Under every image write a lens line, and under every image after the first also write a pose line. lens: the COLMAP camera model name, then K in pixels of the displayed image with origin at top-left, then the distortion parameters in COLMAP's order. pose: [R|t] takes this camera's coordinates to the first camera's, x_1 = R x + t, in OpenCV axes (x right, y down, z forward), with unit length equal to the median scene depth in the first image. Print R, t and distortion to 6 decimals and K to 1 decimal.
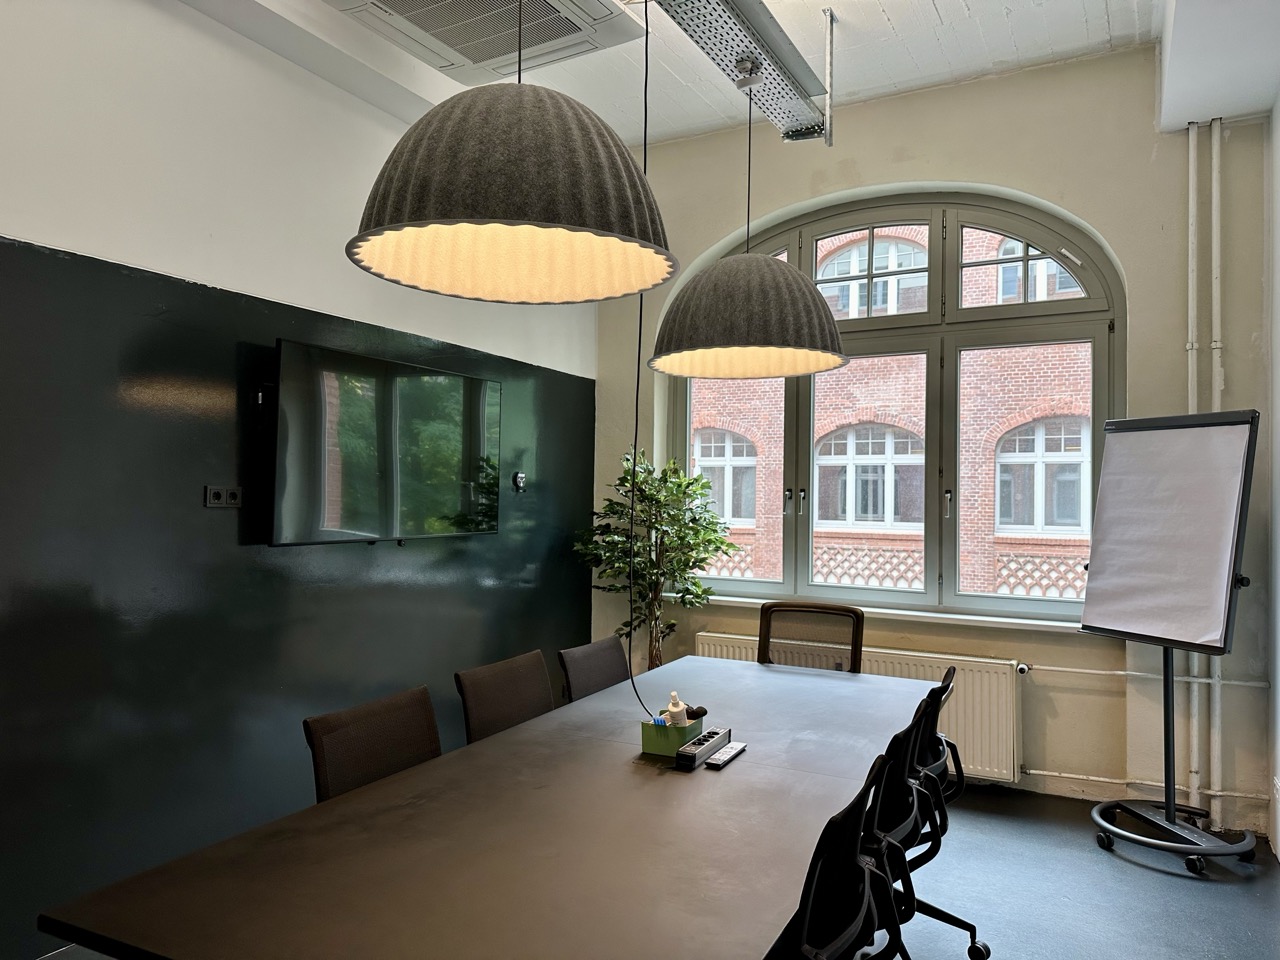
lens RADIAL K [[900.4, 0, 634.9], [0, 900.4, 475.1], [0, 0, 1]] dist [0.071975, -0.059111]
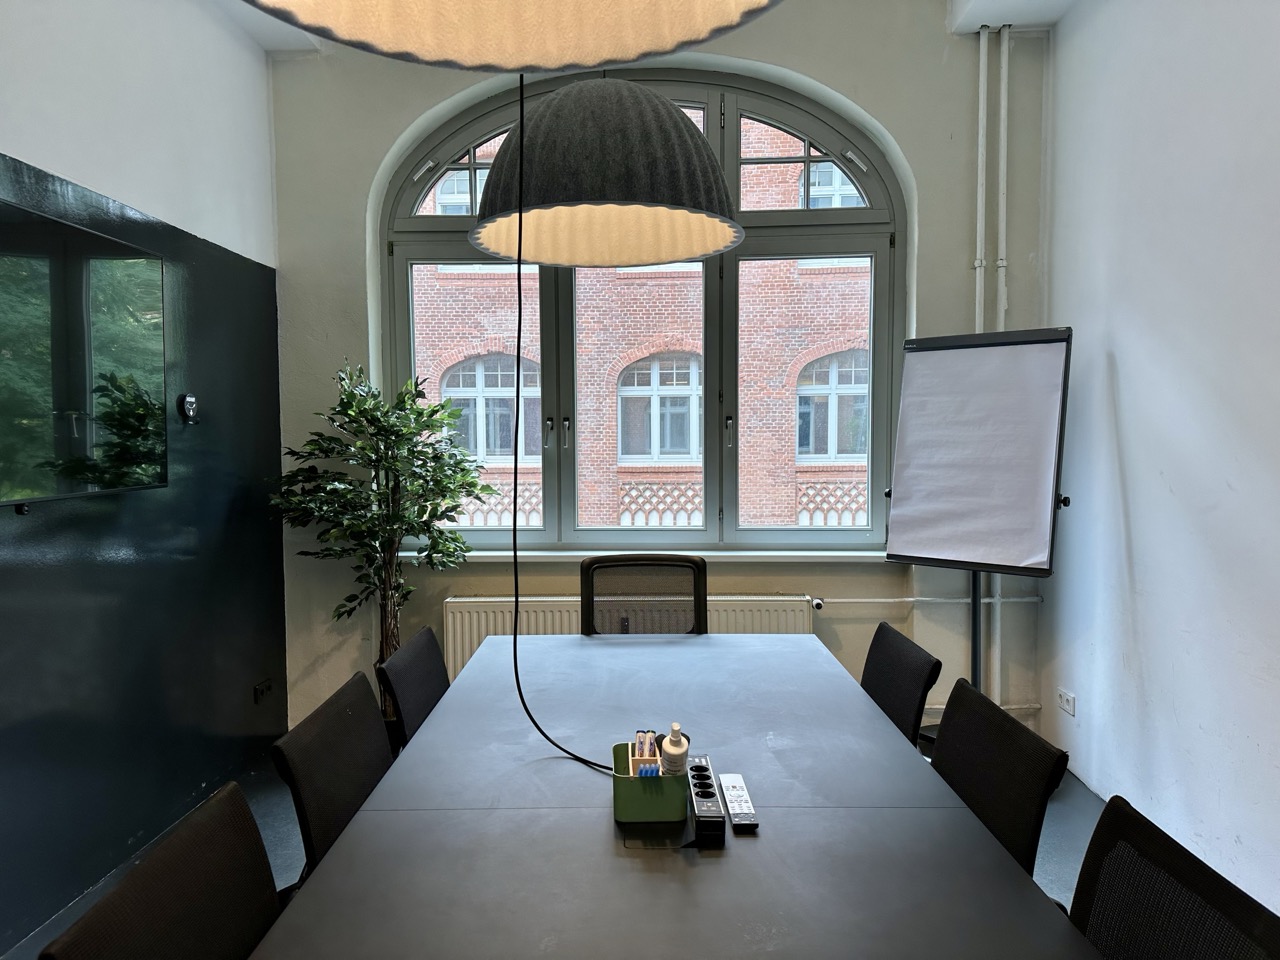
lens RADIAL K [[900.4, 0, 648.7], [0, 900.4, 479.6], [0, 0, 1]] dist [0.071975, -0.059111]
pose [[0.895210, -0.040540, 0.443796, -0.130341], [0.006671, 0.996961, 0.077614, 0.009784], [-0.445594, -0.066520, 0.892760, 0.235288]]
